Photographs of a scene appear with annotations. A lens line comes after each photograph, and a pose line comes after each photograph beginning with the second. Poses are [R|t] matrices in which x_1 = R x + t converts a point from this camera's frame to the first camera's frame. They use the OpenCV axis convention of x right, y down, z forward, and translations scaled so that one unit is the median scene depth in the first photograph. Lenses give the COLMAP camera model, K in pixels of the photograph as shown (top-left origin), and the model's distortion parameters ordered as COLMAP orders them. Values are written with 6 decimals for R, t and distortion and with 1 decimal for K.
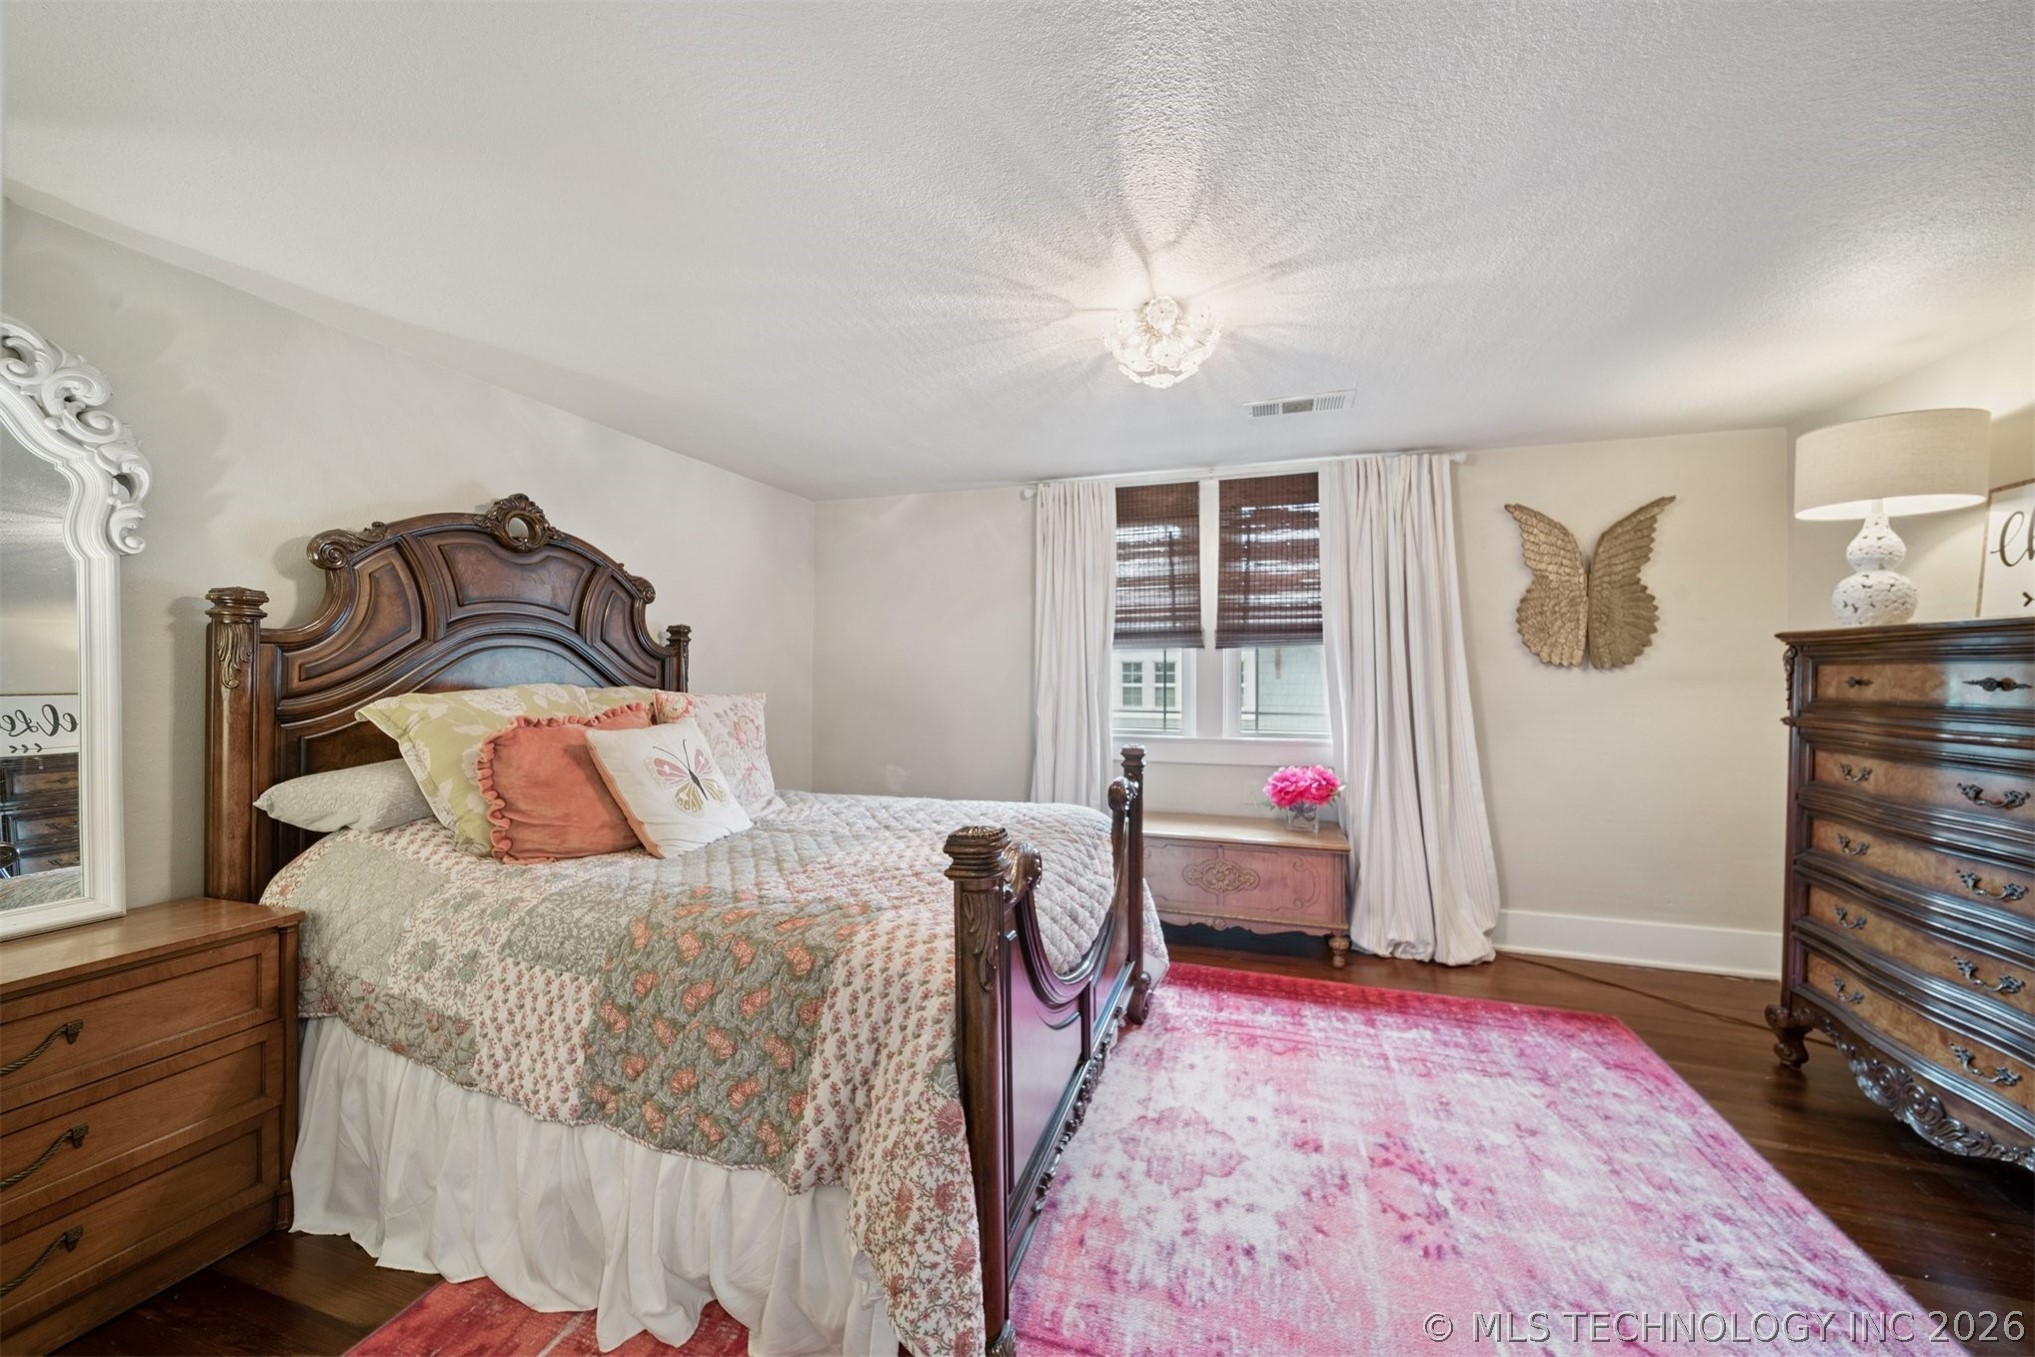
lens RADIAL K [[734.6, 0, 1021.6], [0, 734.6, 669.0], [0, 0, 1]] dist [0.000384, -0.000101]
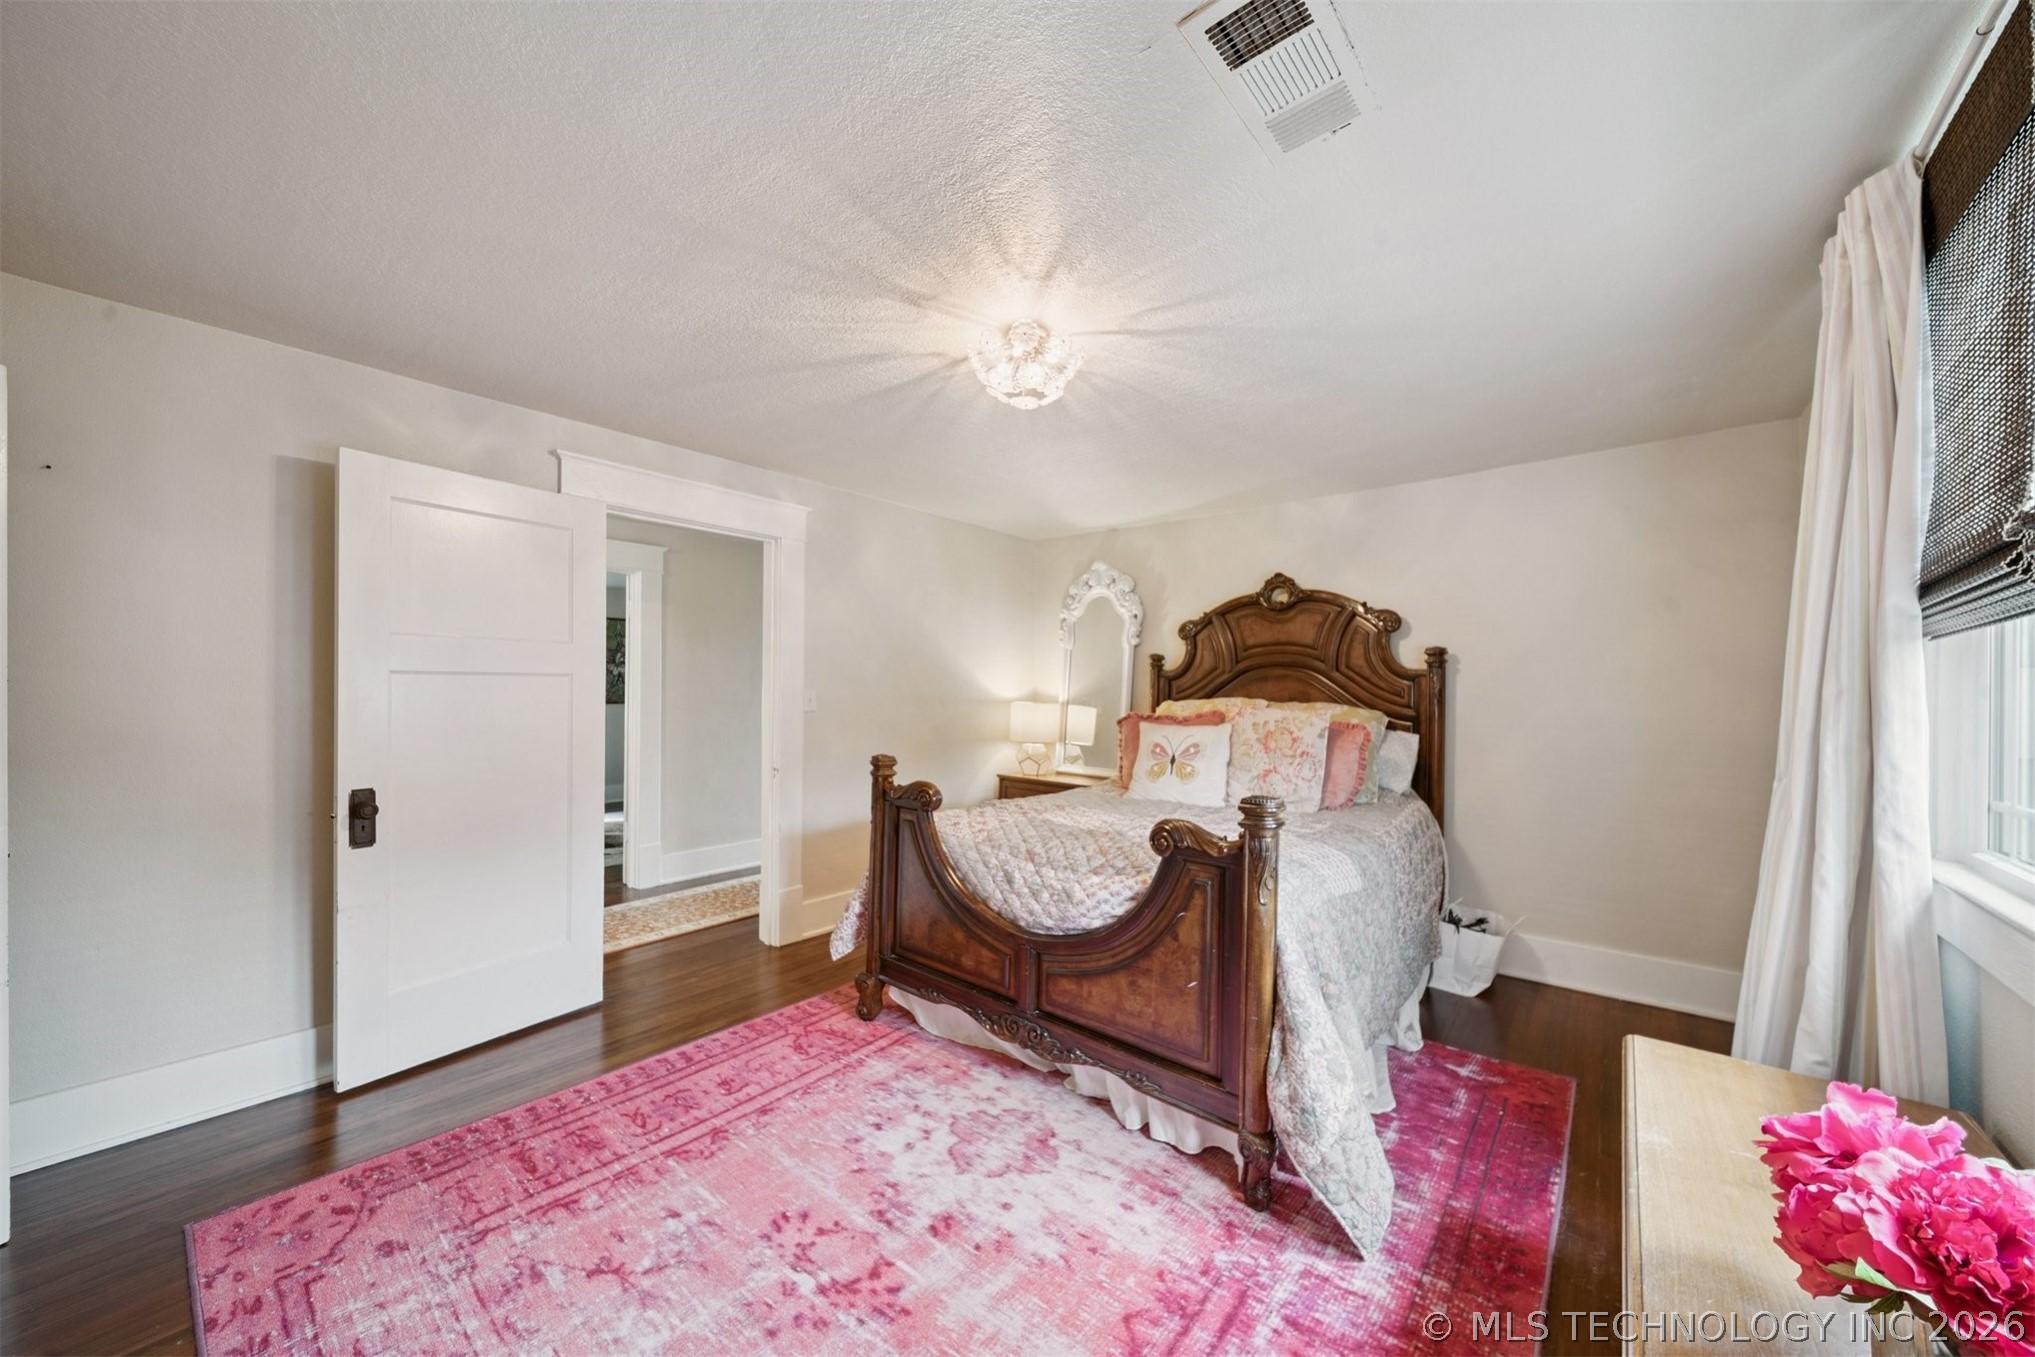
lens RADIAL K [[726.7, 0, 1023.5], [0, 726.7, 696.5], [0, 0, 1]] dist [-0.000969, -0.000150]
pose [[-0.382076, 0.000257, -0.924131, 1.193019], [-0.011405, 0.999922, 0.004993, 0.017490], [0.924060, 0.012448, -0.382044, 1.463937]]
